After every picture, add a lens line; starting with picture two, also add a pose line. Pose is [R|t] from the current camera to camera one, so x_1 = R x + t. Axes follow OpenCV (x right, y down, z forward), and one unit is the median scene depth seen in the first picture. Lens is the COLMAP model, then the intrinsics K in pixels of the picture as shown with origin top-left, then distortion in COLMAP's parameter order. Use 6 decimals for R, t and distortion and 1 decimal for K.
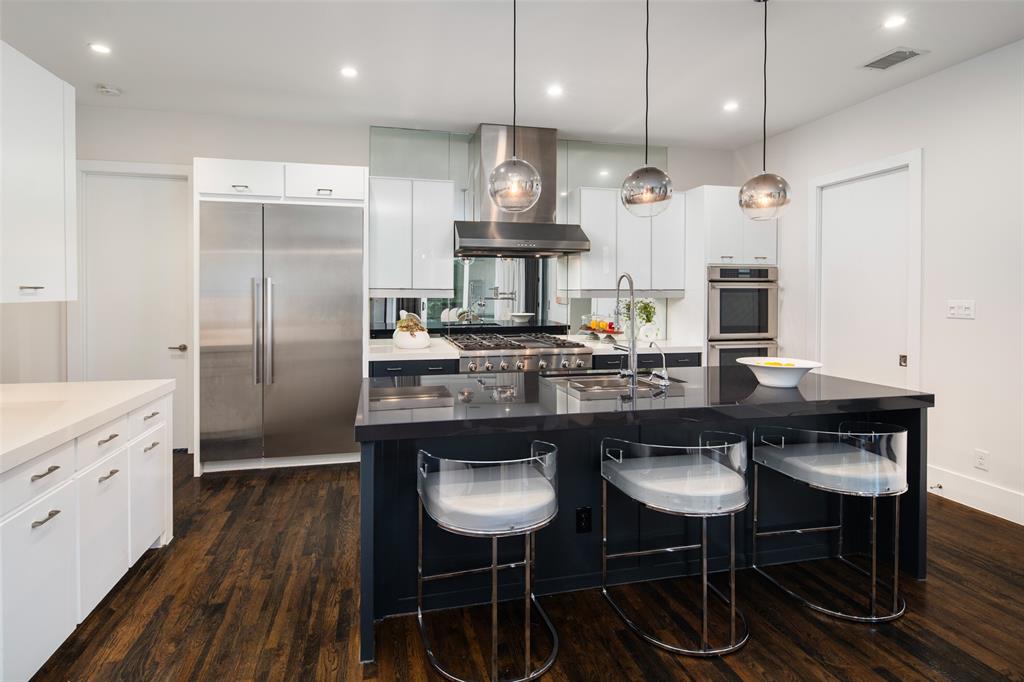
lens RADIAL K [[505.5, 0, 480.7], [0, 505.5, 293.5], [0, 0, 1]] dist [-0.000385, 0.000492]
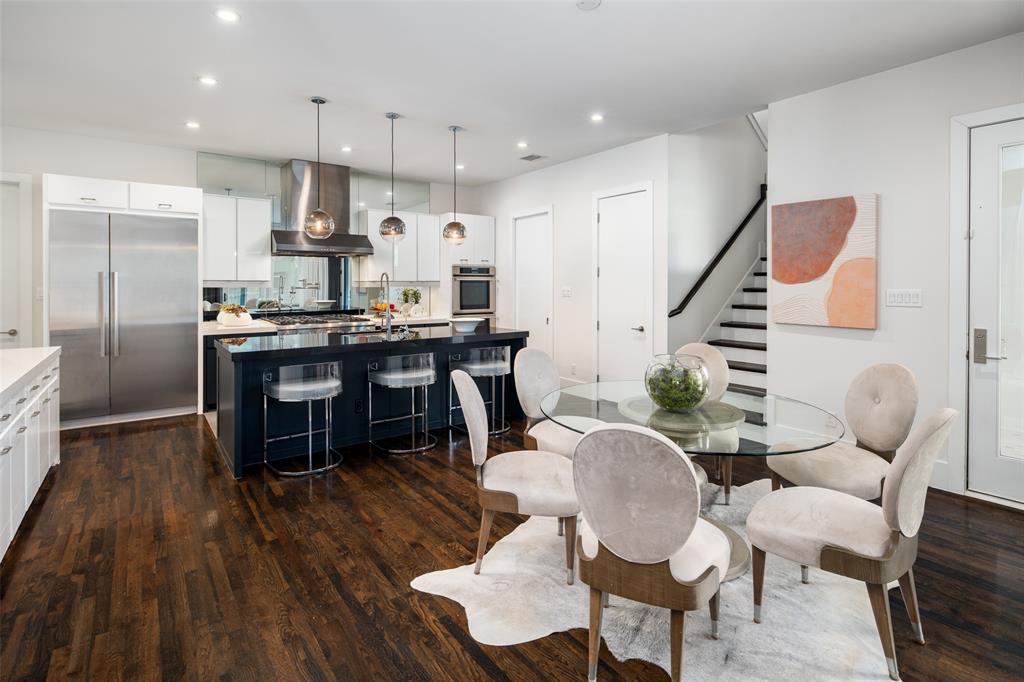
lens RADIAL K [[505.5, 0, 486.9], [0, 505.5, 294.7], [0, 0, 1]] dist [-0.000385, 0.000492]
pose [[0.925808, -0.010324, 0.377852, -0.032054], [0.002658, 0.999780, 0.020804, 0.001615], [-0.377984, -0.018256, 0.925632, -0.462137]]
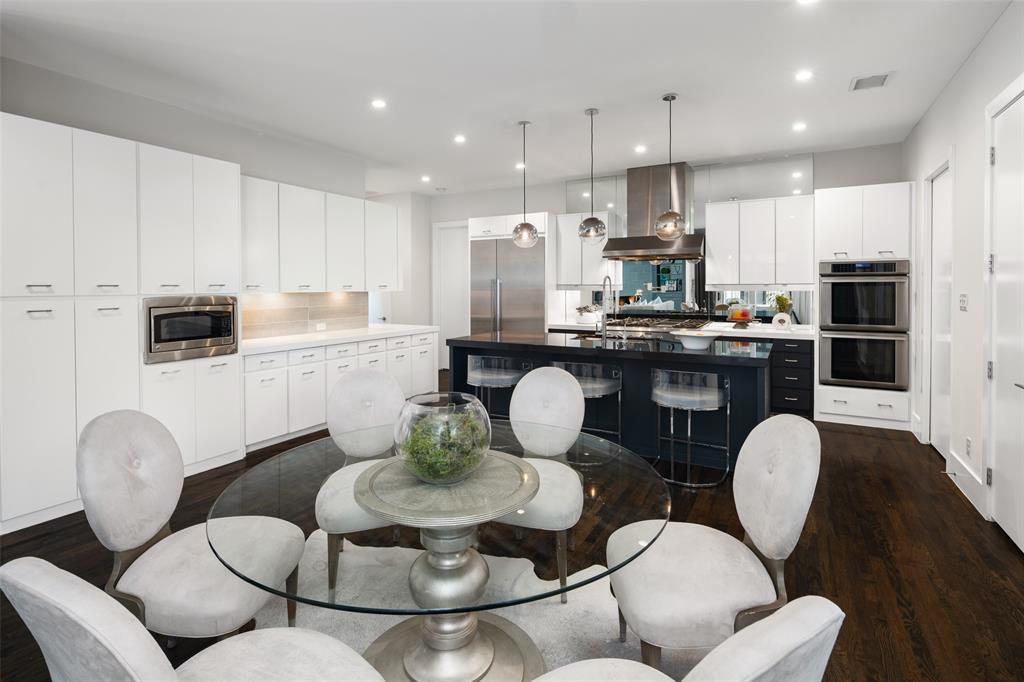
lens RADIAL K [[505.5, 0, 499.7], [0, 505.5, 295.6], [0, 0, 1]] dist [-0.000385, 0.000492]
pose [[0.746018, 0.005632, -0.665902, 0.676533], [0.003140, 0.999923, 0.011975, 0.003391], [0.665918, -0.011025, 0.745943, -0.300216]]
